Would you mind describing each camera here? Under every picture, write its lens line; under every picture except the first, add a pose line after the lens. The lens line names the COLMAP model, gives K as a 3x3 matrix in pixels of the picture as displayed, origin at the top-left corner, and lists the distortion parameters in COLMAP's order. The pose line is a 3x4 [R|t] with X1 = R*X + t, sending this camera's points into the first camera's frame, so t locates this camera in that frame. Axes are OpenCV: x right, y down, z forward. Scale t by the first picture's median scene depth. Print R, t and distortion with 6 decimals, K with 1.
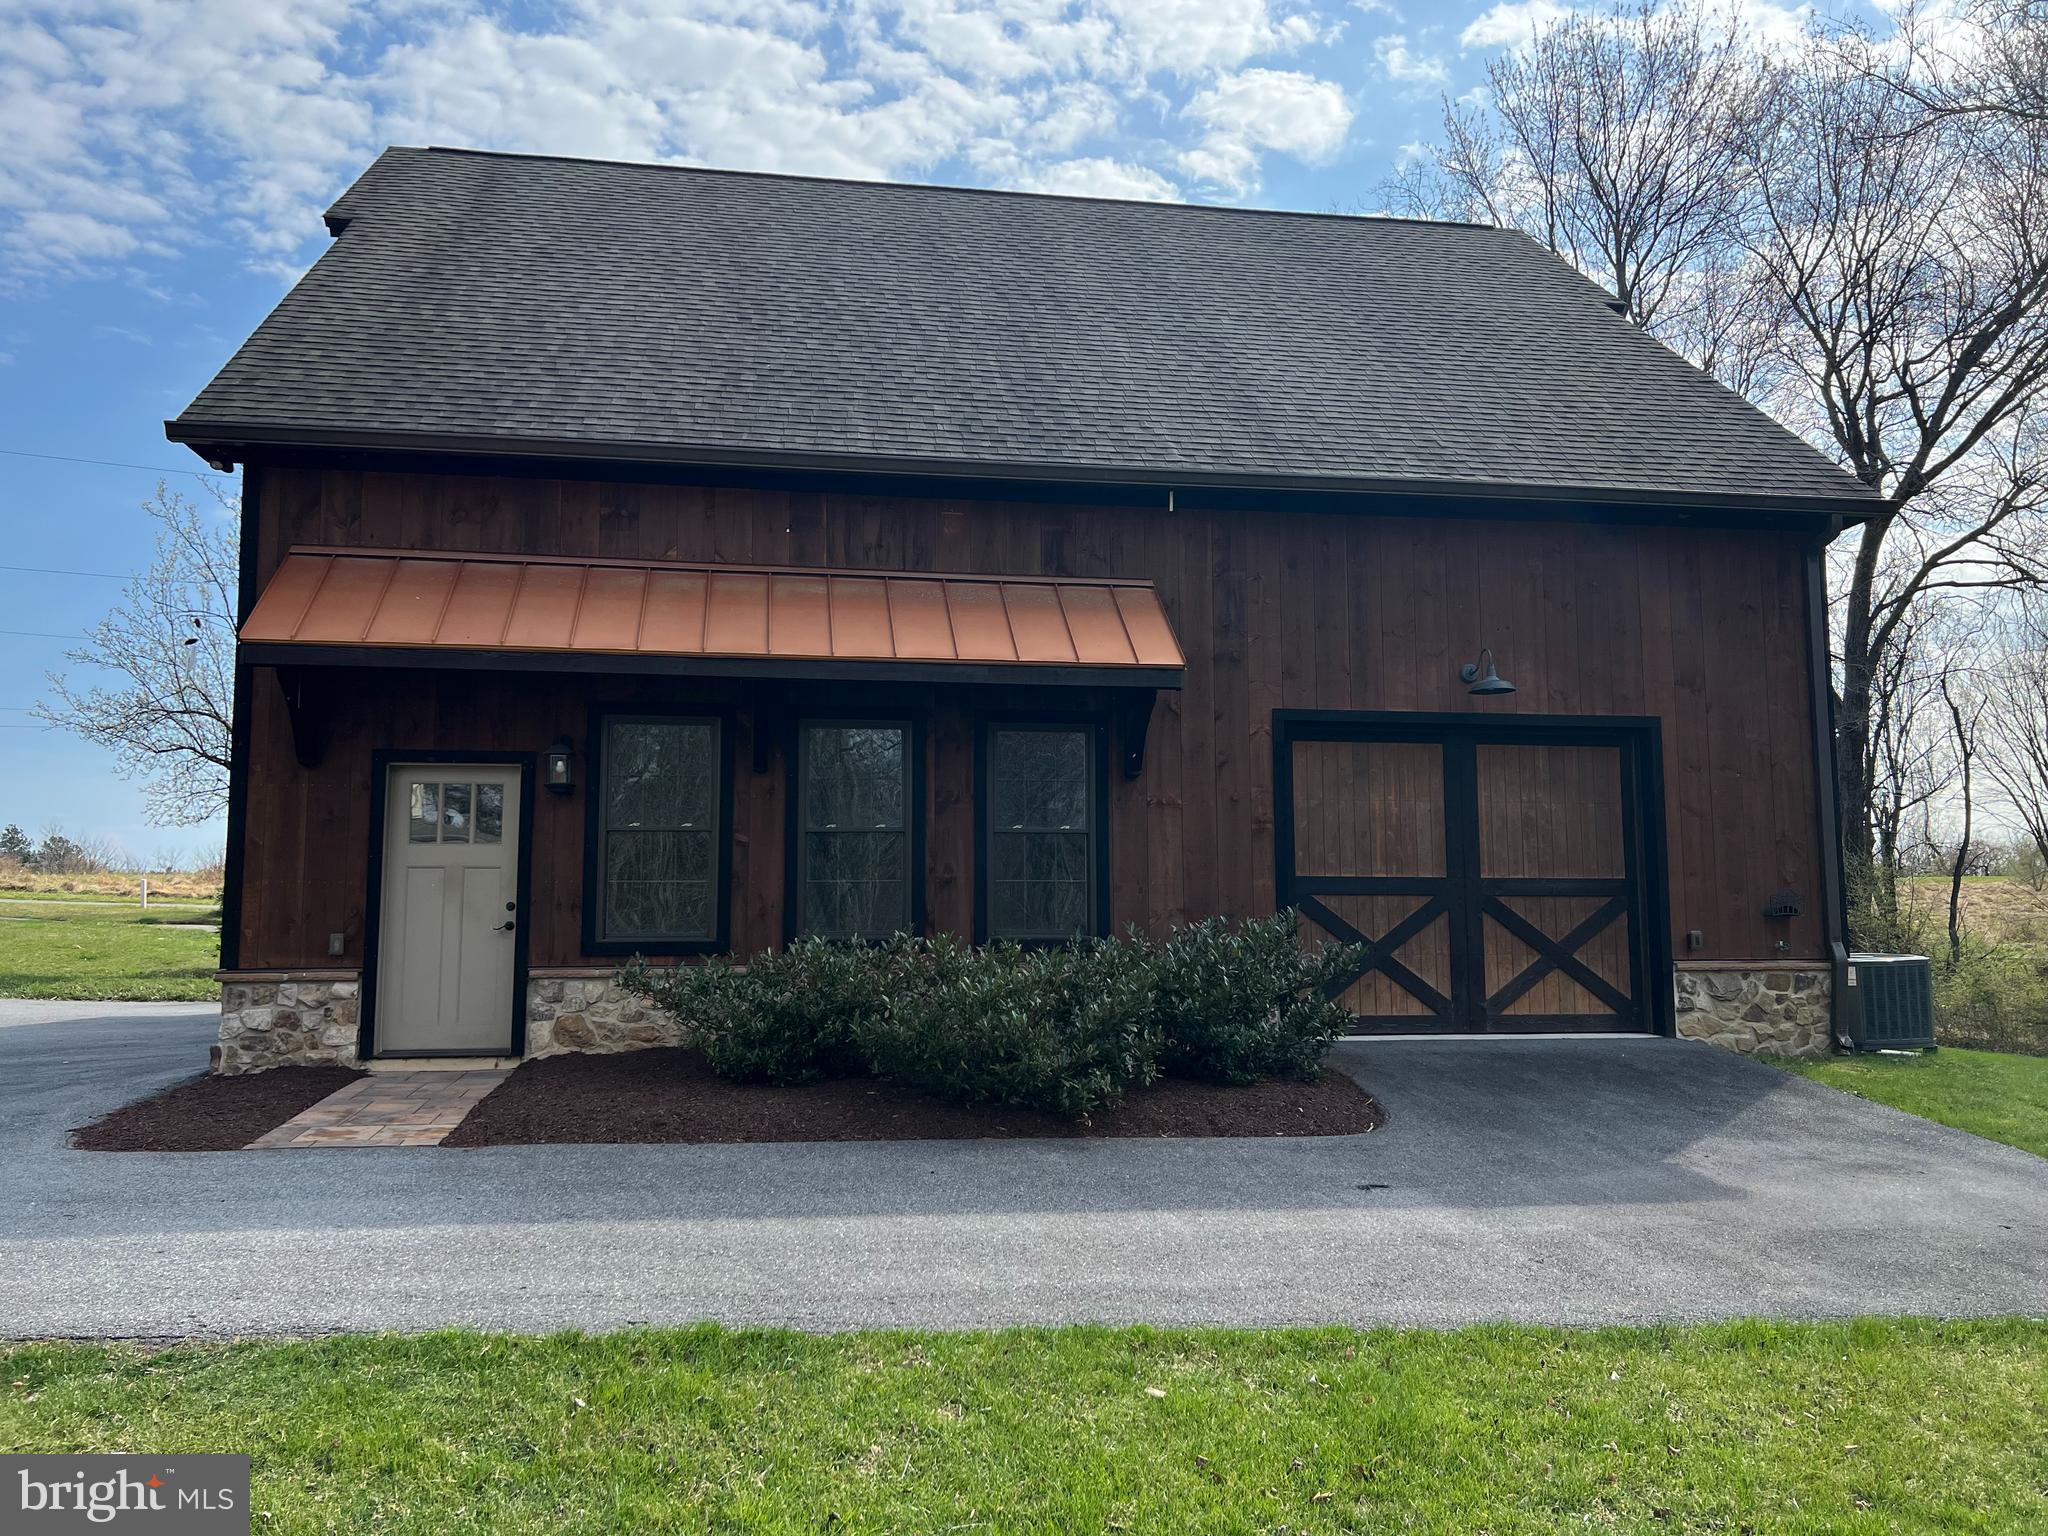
lens RADIAL K [[1528.3, 0, 1024.0], [0, 1528.3, 768.0], [0, 0, 1]] dist [0.085660, -0.135534]
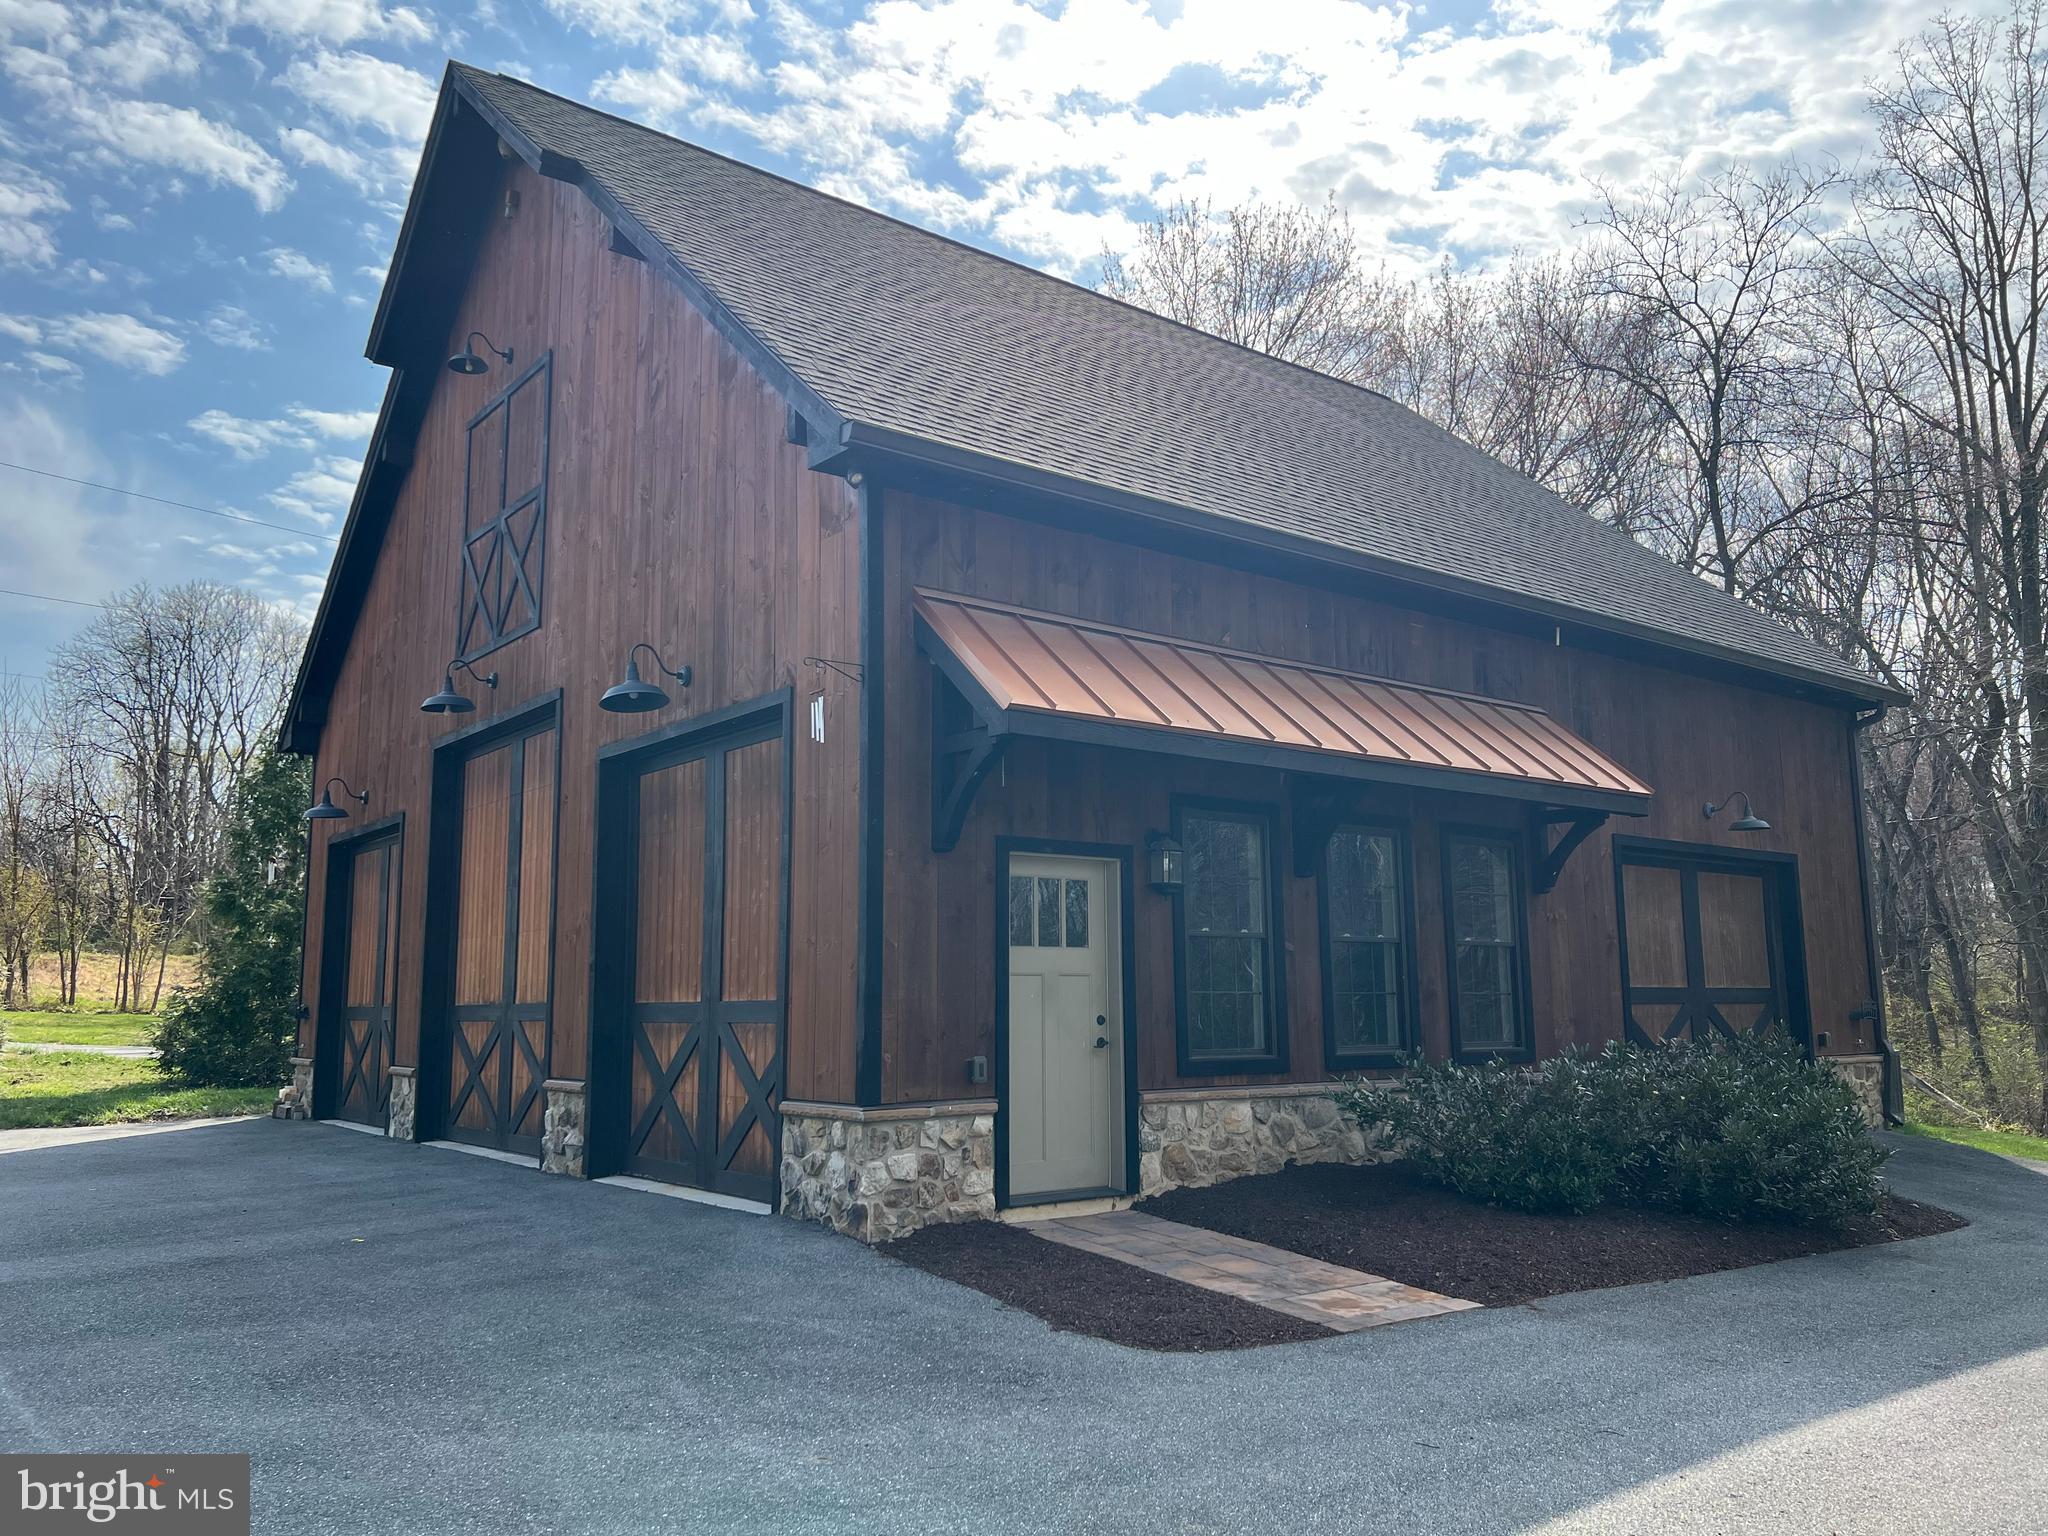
lens RADIAL K [[1528.3, 0, 1024.0], [0, 1528.3, 768.0], [0, 0, 1]] dist [0.085660, -0.135534]
pose [[0.875768, 0.065796, 0.478228, -0.810633], [-0.034918, 0.996707, -0.073185, 0.011781], [-0.481469, 0.047394, 0.875181, 0.254960]]
